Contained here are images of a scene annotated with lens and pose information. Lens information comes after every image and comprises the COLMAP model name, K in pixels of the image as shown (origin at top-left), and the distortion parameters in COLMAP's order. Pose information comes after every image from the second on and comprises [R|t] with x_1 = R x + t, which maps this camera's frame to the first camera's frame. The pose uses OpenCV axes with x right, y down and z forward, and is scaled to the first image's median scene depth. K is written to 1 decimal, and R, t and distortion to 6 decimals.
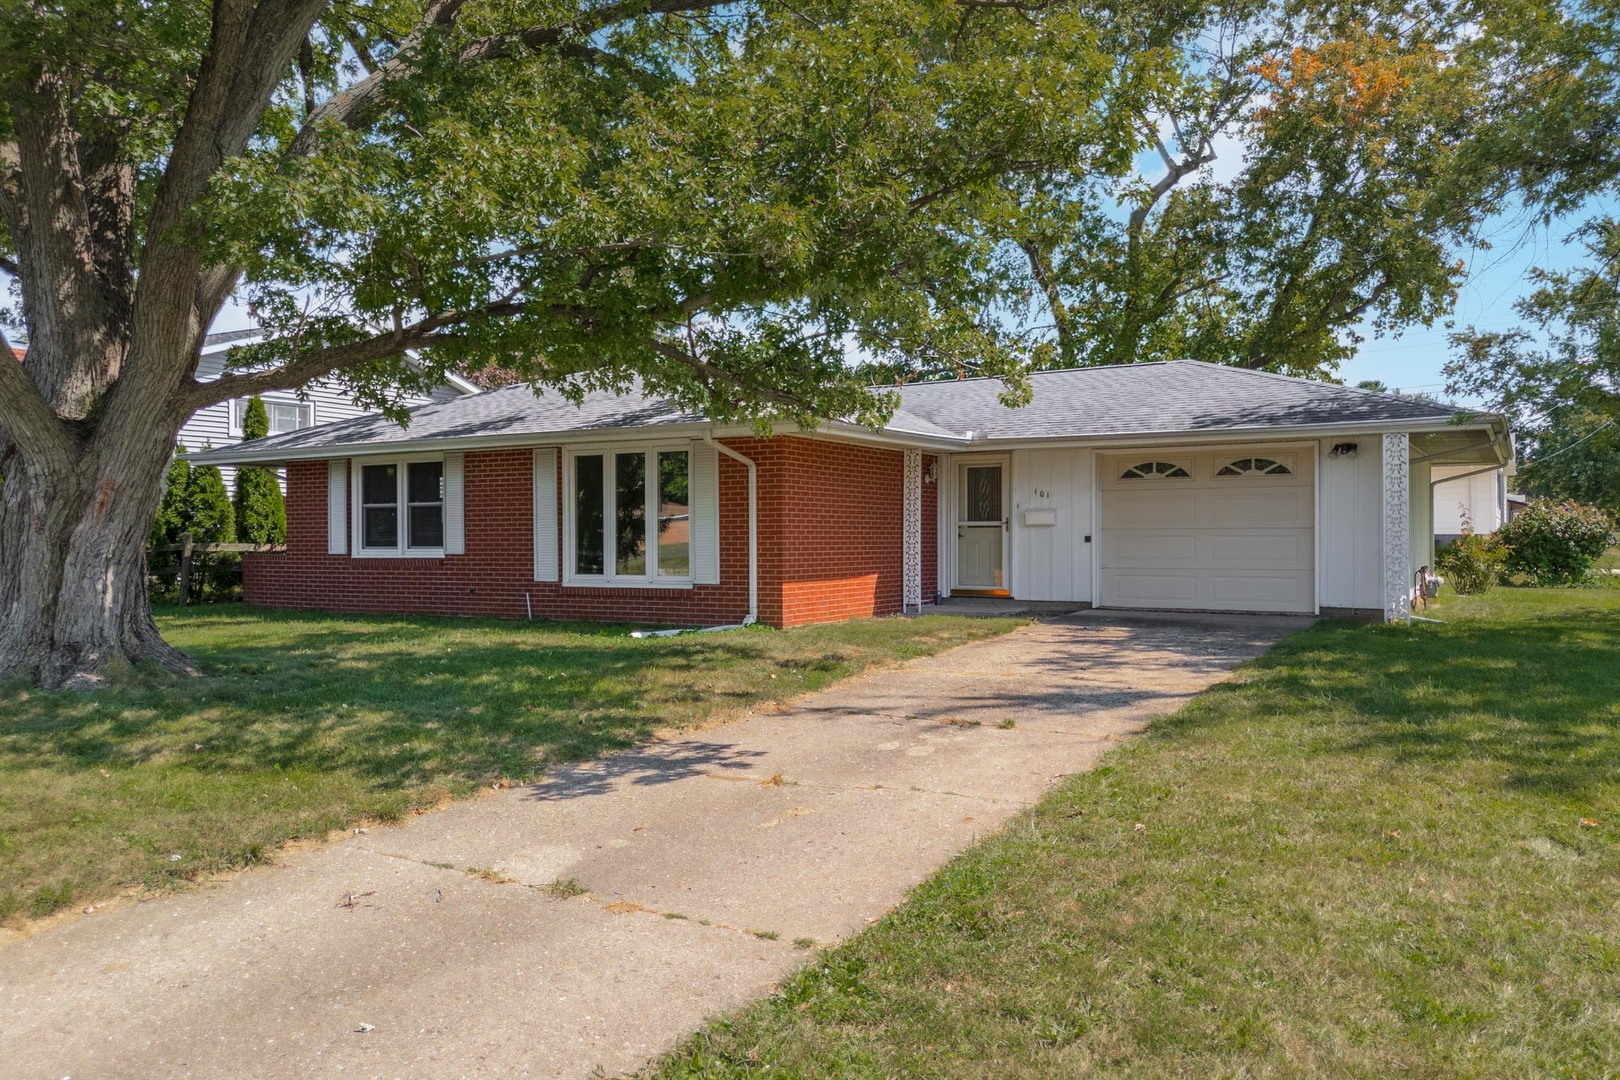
lens RADIAL K [[1212.8, 0, 807.2], [0, 1212.8, 533.4], [0, 0, 1]] dist [0.046864, -0.018571]
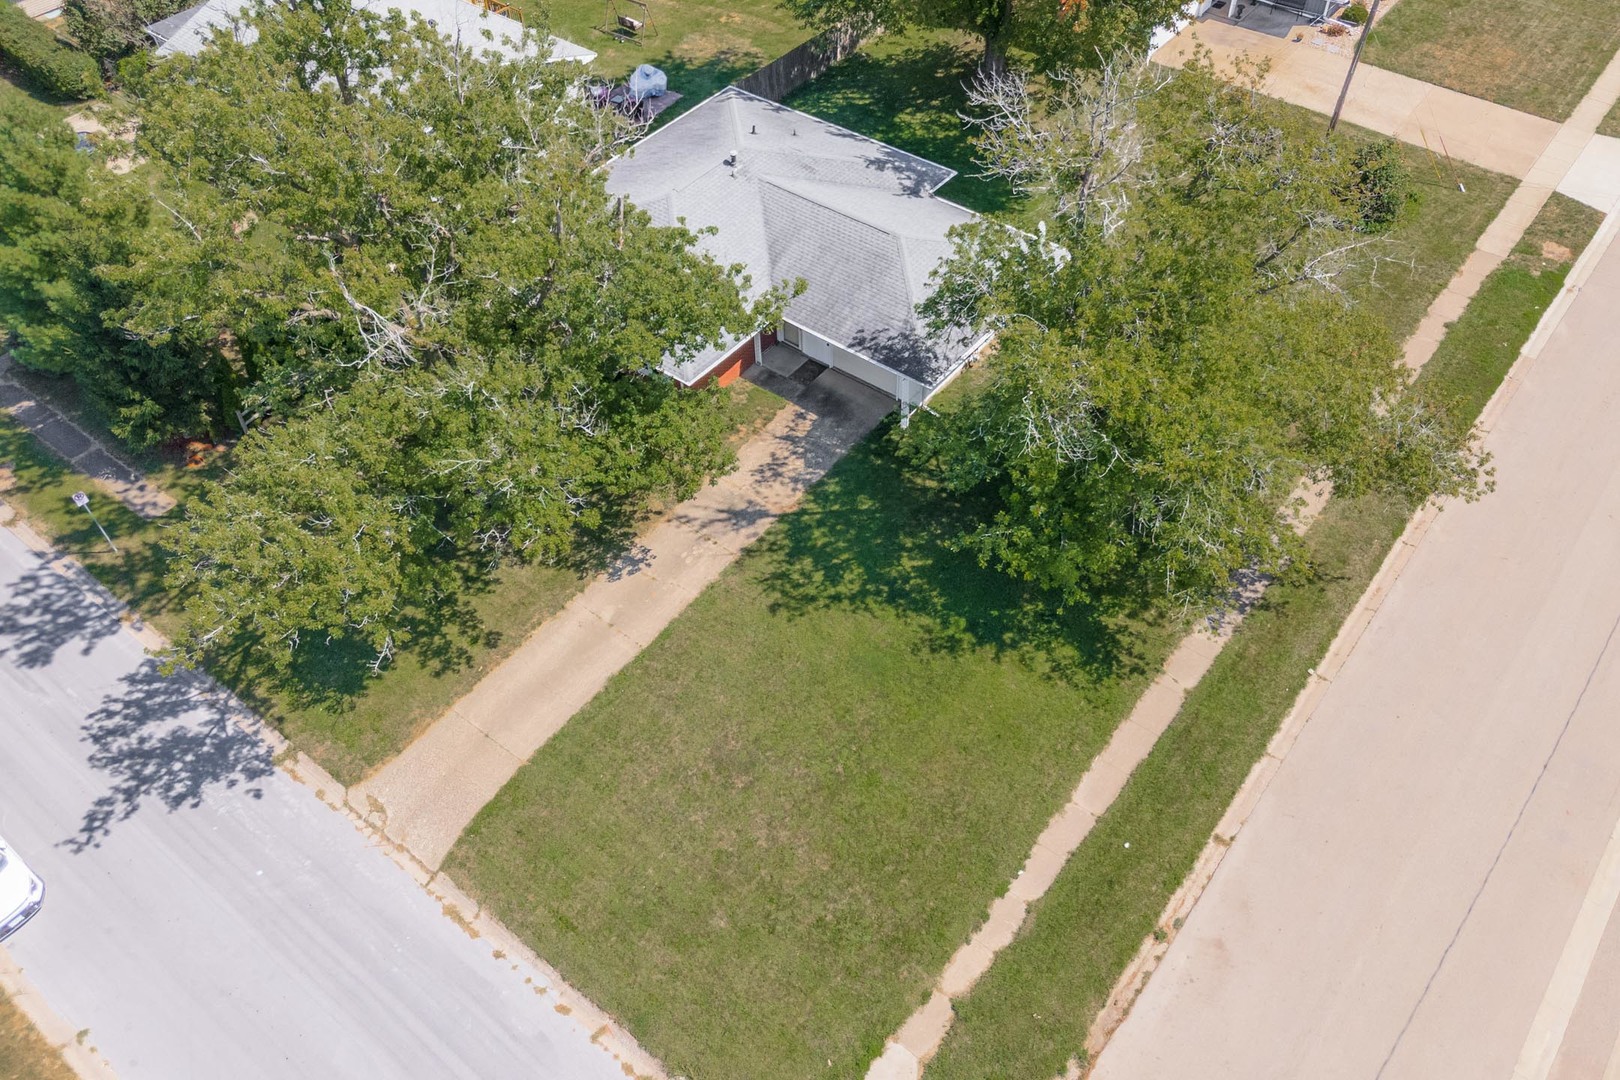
lens RADIAL K [[1212.8, 0, 813.8], [0, 1212.8, 530.4], [0, 0, 1]] dist [0.046864, -0.018571]
pose [[0.991912, 0.077386, -0.100604, 0.490448], [0.021020, 0.681528, 0.731490, -1.570220], [0.125171, -0.727689, 0.674389, -0.949756]]
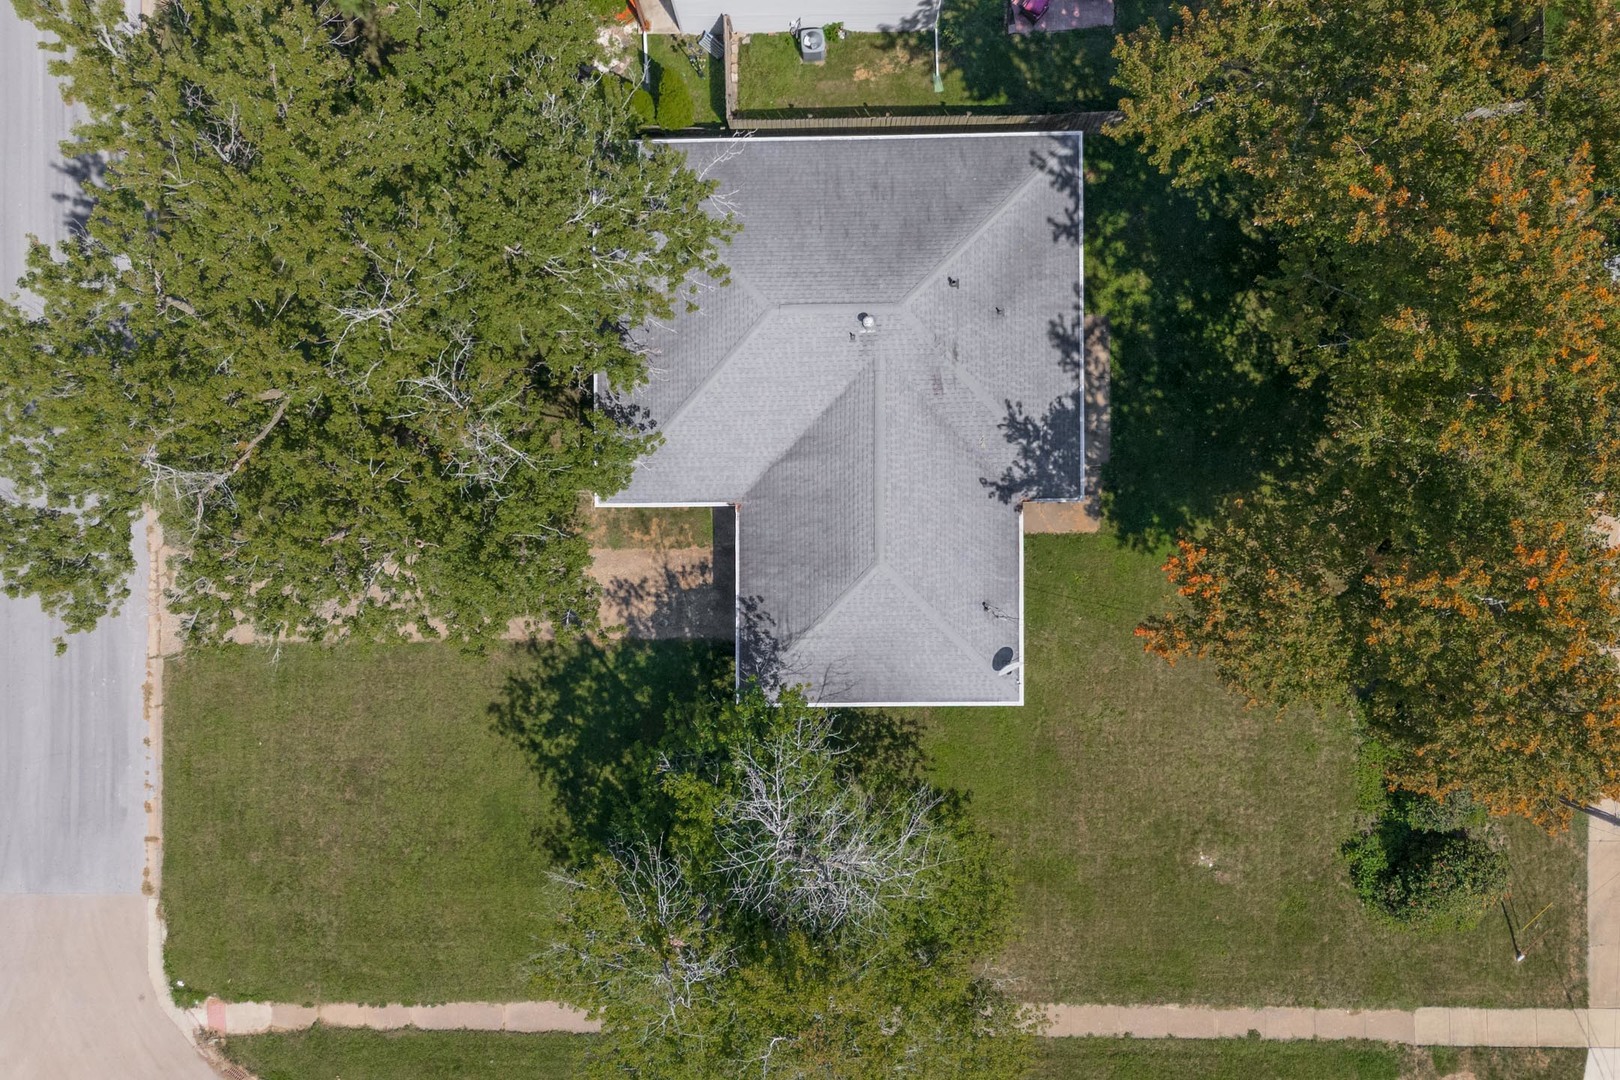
lens RADIAL K [[1212.8, 0, 816.5], [0, 1212.8, 543.2], [0, 0, 1]] dist [0.046864, -0.018571]
pose [[0.524942, 0.850820, -0.023273, 0.331125], [0.002652, 0.025708, 0.999666, -2.339313], [0.851134, -0.524828, 0.011239, 1.062182]]
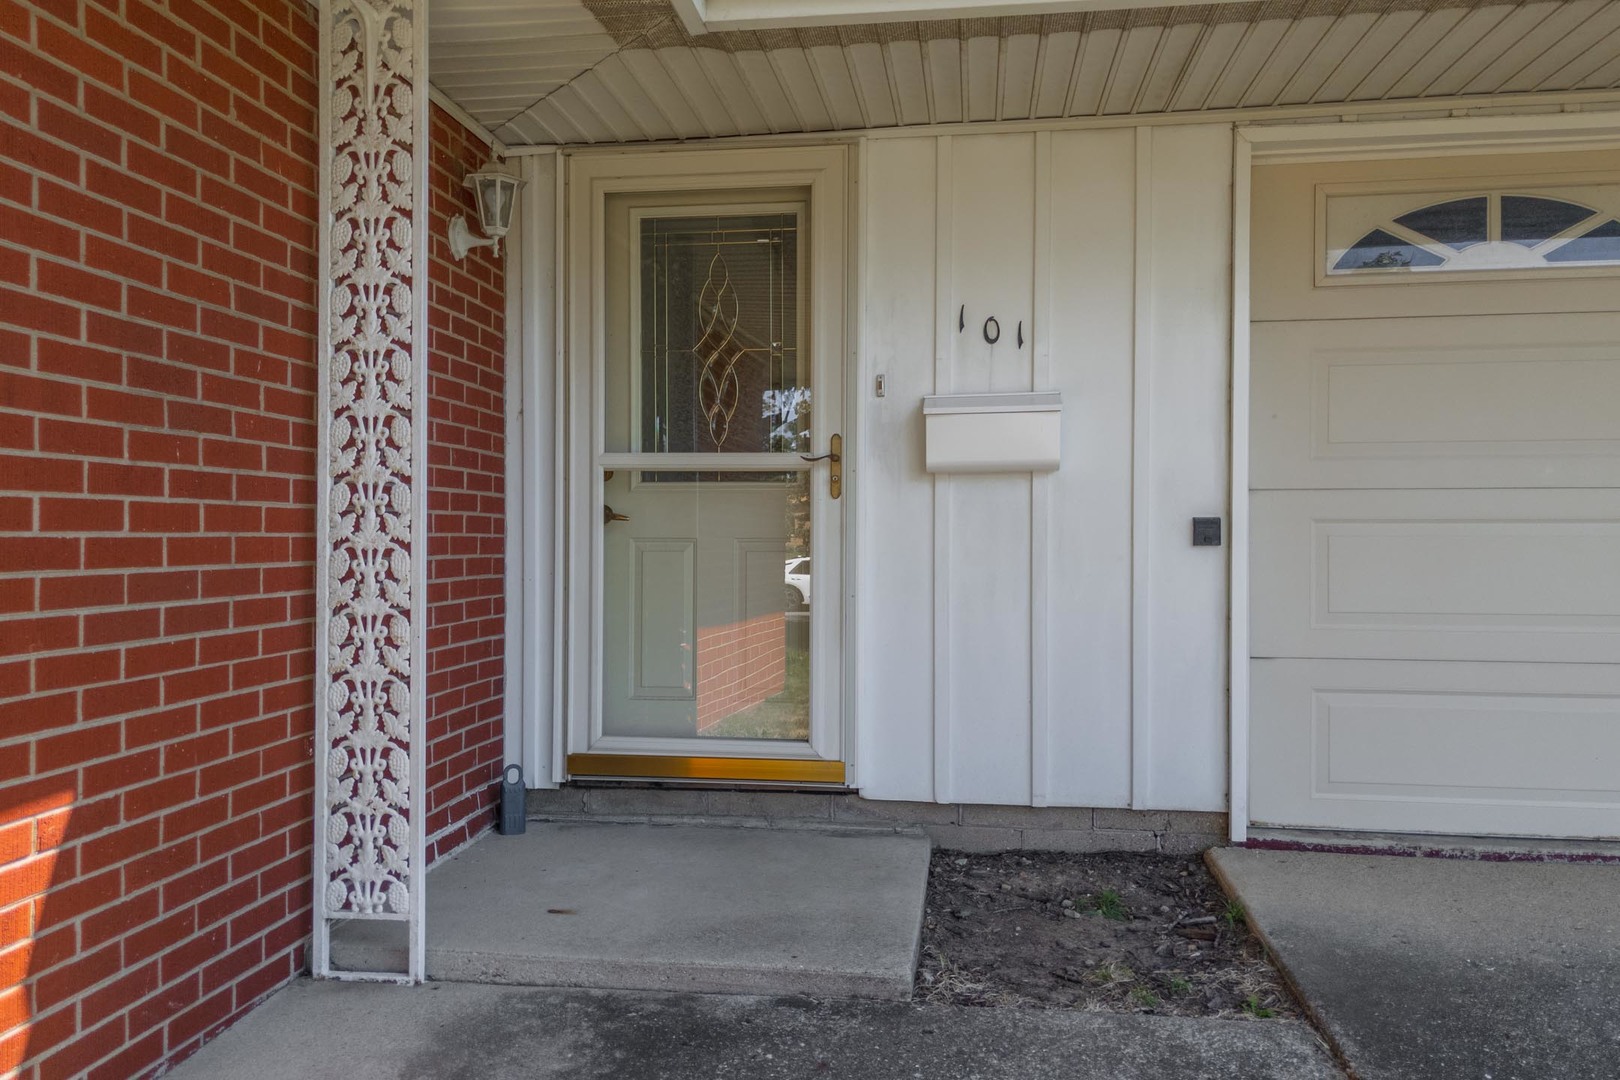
lens RADIAL K [[1212.8, 0, 810.7], [0, 1212.8, 542.5], [0, 0, 1]] dist [0.046864, -0.018571]
pose [[0.921922, 0.001114, 0.387374, 0.079140], [-0.005724, 0.999926, 0.010747, 0.004641], [-0.387334, -0.012125, 0.921860, 0.844444]]
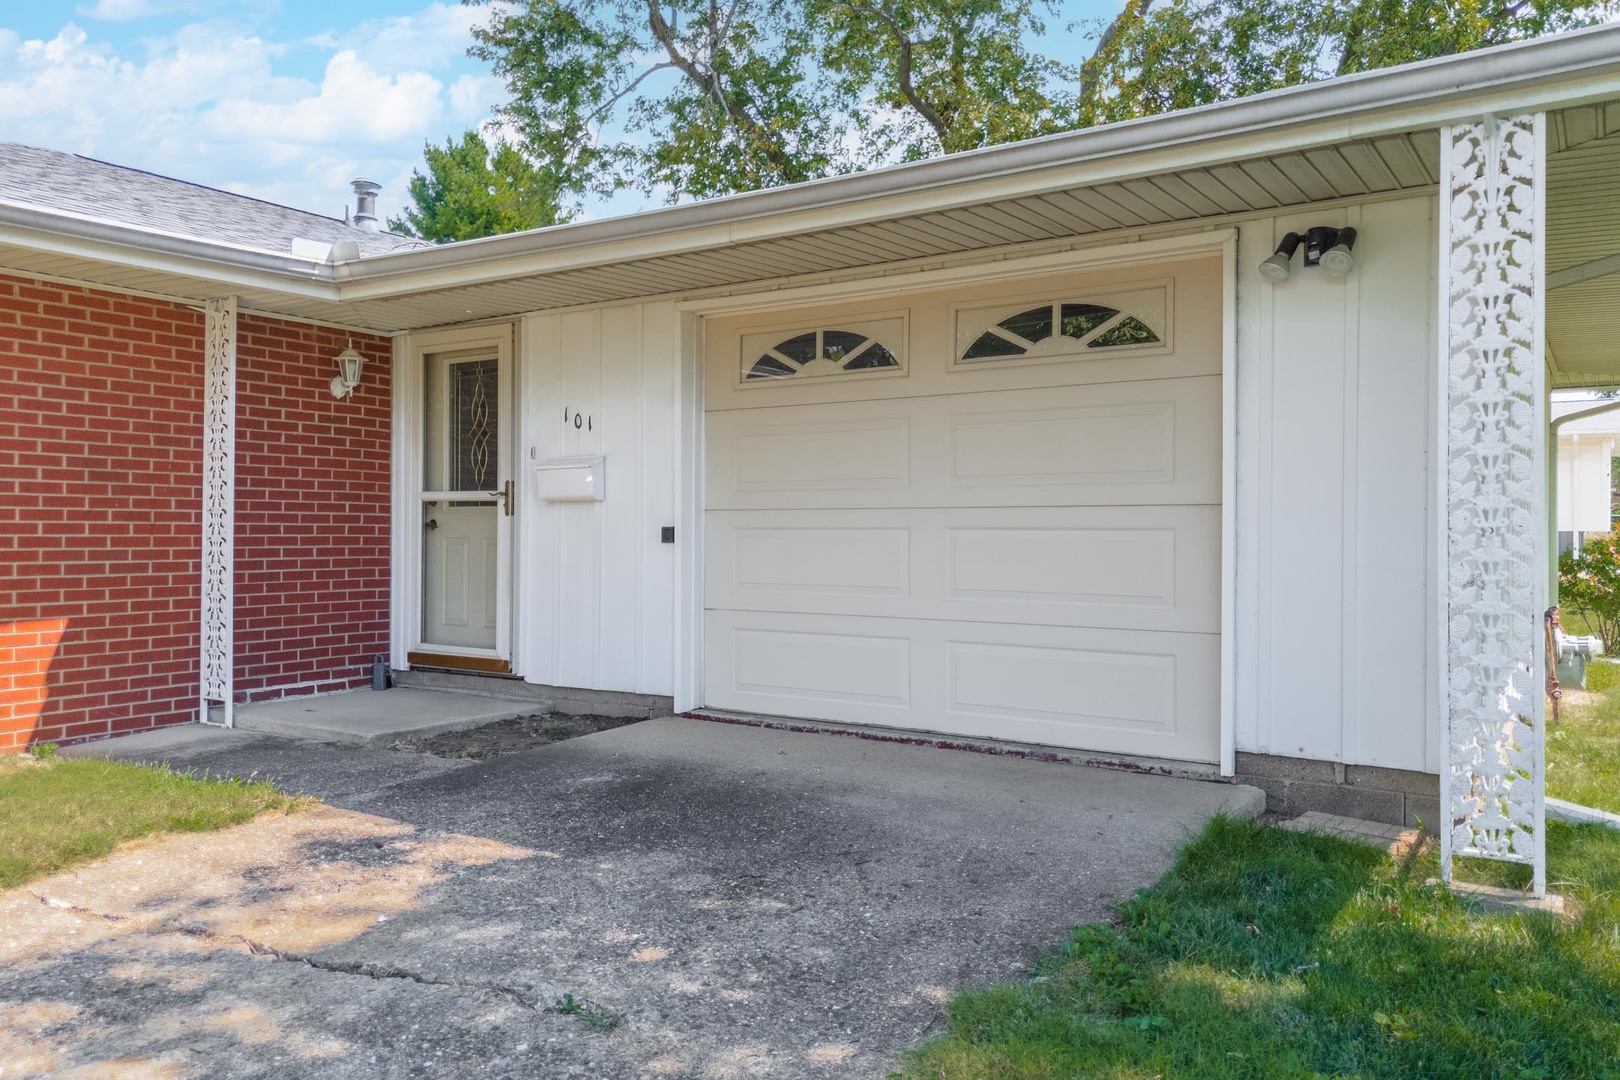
lens RADIAL K [[1212.8, 0, 811.6], [0, 1212.8, 540.8], [0, 0, 1]] dist [0.046864, -0.018571]
pose [[0.999123, 0.005531, -0.041509, 0.300575], [-0.005044, 0.999917, 0.011819, 0.001684], [0.041571, -0.011600, 0.999068, 0.632744]]
